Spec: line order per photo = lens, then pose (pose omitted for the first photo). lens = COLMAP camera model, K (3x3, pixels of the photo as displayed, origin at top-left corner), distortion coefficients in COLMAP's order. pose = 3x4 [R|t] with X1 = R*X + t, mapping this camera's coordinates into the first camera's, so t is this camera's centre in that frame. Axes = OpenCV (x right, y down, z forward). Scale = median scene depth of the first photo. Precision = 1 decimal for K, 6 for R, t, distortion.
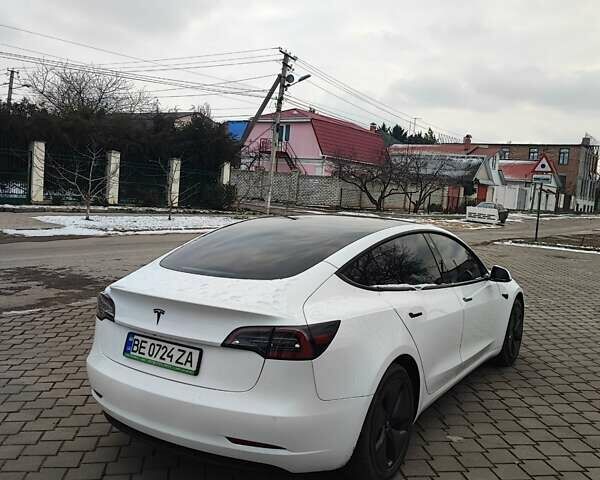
lens RADIAL K [[582.6, 0, 300.0], [0, 582.6, 240.0], [0, 0, 1]] dist [0.010843, 0.027823]
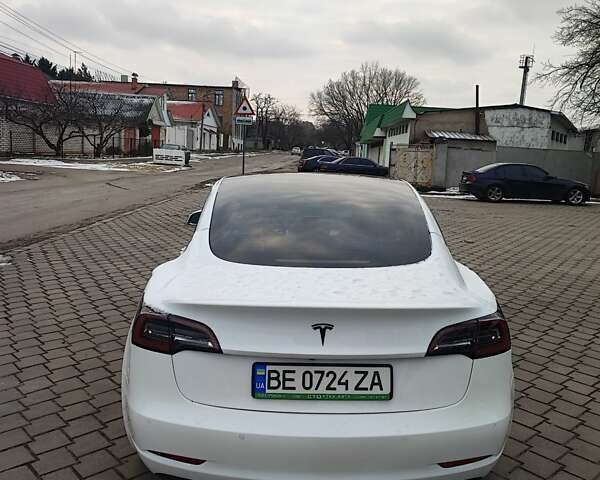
lens RADIAL K [[582.6, 0, 300.0], [0, 582.6, 240.0], [0, 0, 1]] dist [0.010843, 0.027823]
pose [[0.832793, -0.113333, 0.541859, -0.057678], [0.058203, 0.991320, 0.117888, -0.006417], [-0.550516, -0.066638, 0.832160, 0.037560]]
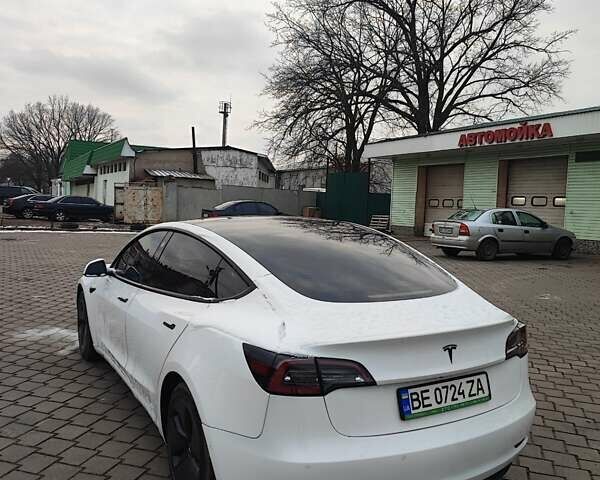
lens RADIAL K [[582.6, 0, 300.0], [0, 582.6, 240.0], [0, 0, 1]] dist [0.010843, 0.027823]
pose [[0.447827, -0.110764, 0.887233, -0.096871], [0.068848, 0.993623, 0.089296, -0.011301], [-0.891465, 0.021095, 0.452597, 0.071954]]
